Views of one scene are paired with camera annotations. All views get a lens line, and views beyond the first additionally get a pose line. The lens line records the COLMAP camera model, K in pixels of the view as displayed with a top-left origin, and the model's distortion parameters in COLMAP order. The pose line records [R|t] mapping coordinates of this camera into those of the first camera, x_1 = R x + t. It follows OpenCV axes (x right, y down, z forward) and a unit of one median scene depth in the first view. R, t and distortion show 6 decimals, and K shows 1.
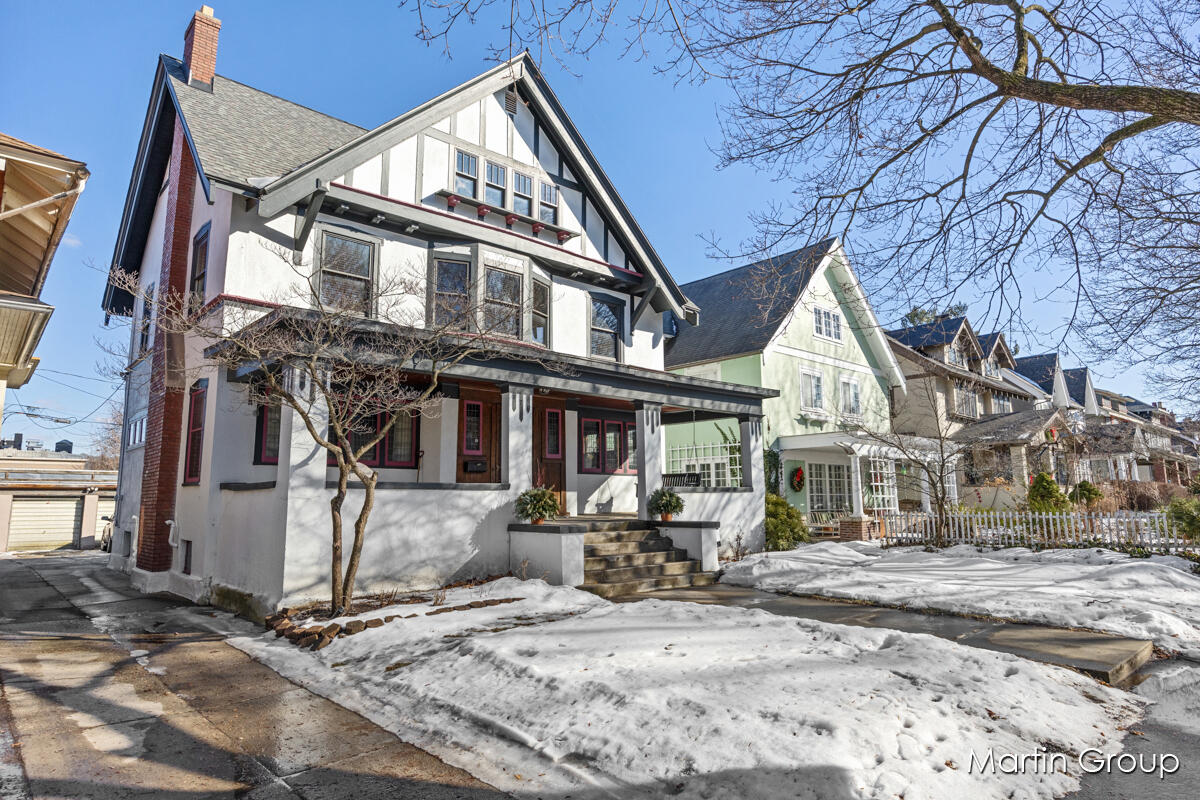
lens RADIAL K [[702.3, 0, 600.0], [0, 702.3, 400.0], [0, 0, 1]] dist [-0.001945, 0.000011]
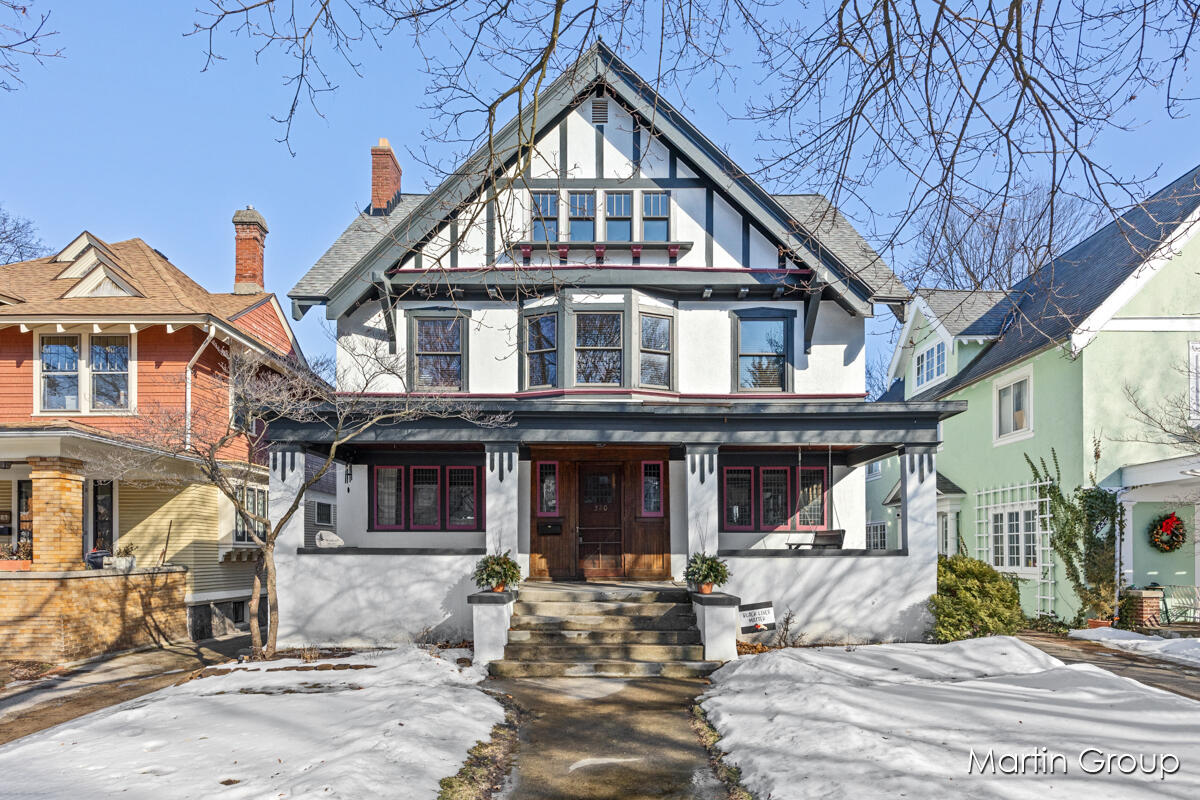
lens RADIAL K [[679.7, 0, 600.1], [0, 679.7, 544.5], [0, 0, 1]] dist [-0.000819, -0.000169]
pose [[0.739212, 0.000303, -0.673473, 0.437007], [0.089289, 0.991128, 0.098451, 0.026146], [0.667528, -0.132910, 0.732627, 0.305773]]
